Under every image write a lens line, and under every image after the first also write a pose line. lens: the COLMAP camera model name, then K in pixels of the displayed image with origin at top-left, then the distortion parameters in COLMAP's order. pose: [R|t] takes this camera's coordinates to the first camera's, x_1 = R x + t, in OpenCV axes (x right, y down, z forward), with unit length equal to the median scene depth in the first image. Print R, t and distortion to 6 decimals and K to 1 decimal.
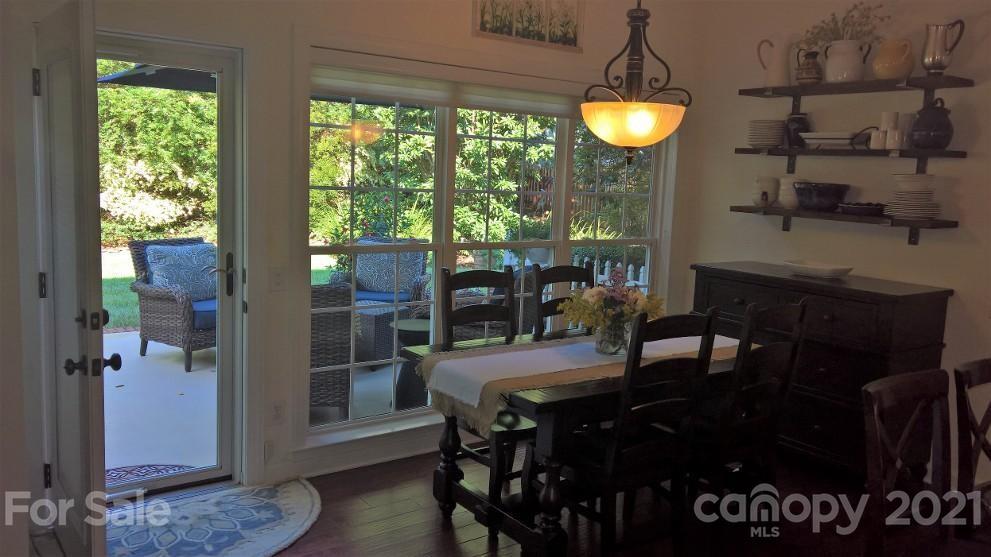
lens RADIAL K [[796.2, 0, 509.4], [0, 796.2, 278.5], [0, 0, 1]] dist [-0.008258, -0.004363]
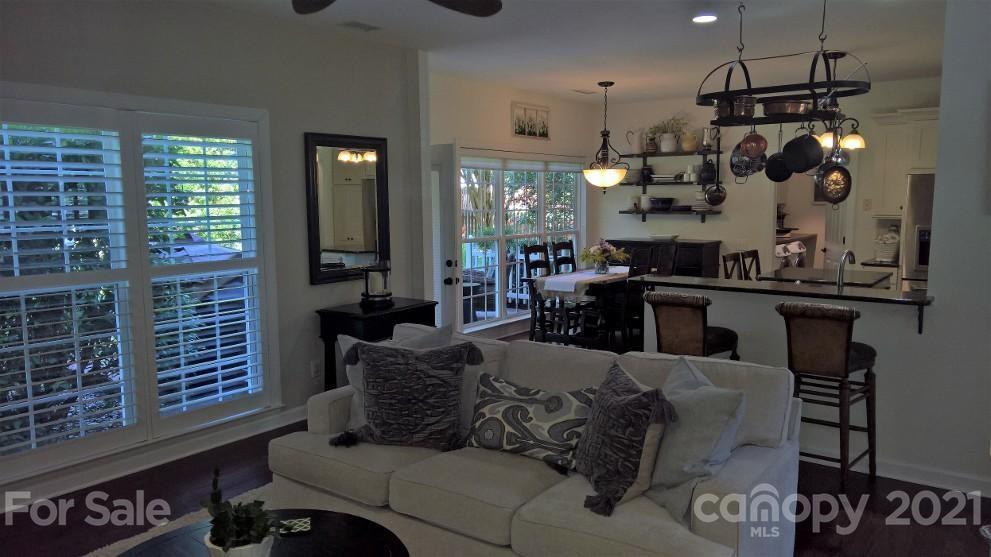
lens RADIAL K [[745.4, 0, 495.5], [0, 745.4, 278.5], [0, 0, 1]] dist [0.001181, -0.007062]
pose [[0.954725, -0.080840, 0.286297, -0.595456], [0.086766, 0.996196, -0.008052, 0.071427], [-0.284557, 0.032528, 0.958107, -0.755357]]
